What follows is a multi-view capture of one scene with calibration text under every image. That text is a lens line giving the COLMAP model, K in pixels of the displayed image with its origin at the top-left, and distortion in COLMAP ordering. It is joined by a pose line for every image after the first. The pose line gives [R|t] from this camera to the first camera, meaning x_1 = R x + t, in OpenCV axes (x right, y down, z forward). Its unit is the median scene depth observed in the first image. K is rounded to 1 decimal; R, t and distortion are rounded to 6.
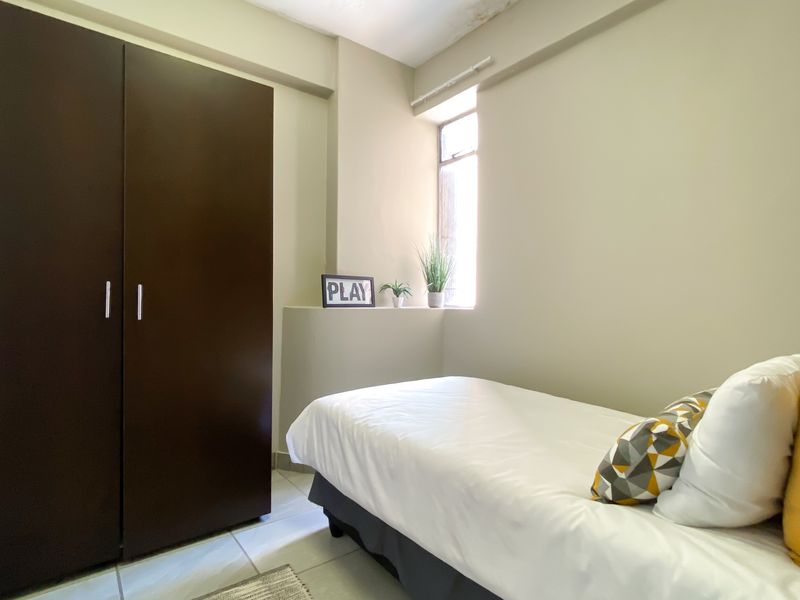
lens RADIAL K [[426.7, 0, 396.9], [0, 426.7, 302.8], [0, 0, 1]] dist [0.001500, -0.008443]
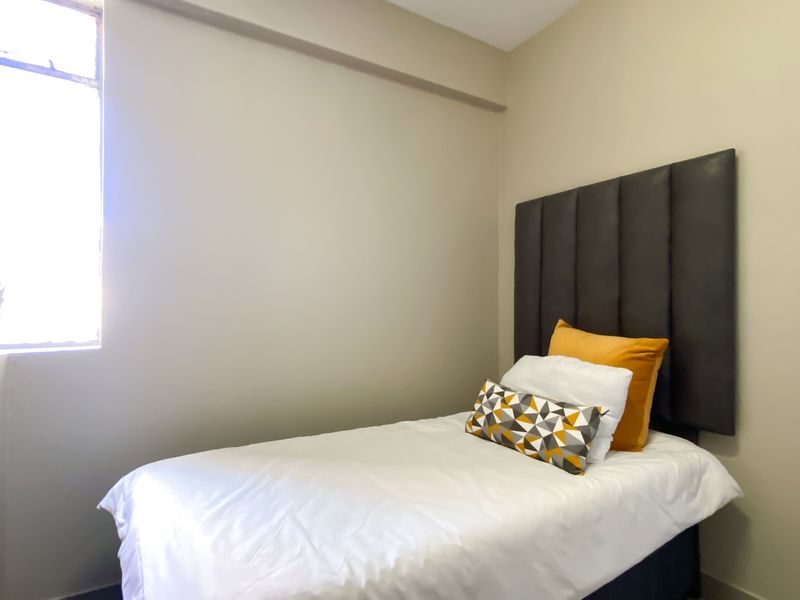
lens RADIAL K [[426.7, 0, 397.3], [0, 426.7, 298.1], [0, 0, 1]] dist [0.001500, -0.008443]
pose [[0.083160, 0.013093, 0.996450, -0.901816], [0.005171, 0.999895, -0.013569, -0.100890], [-0.996523, 0.006281, 0.083083, 1.308316]]
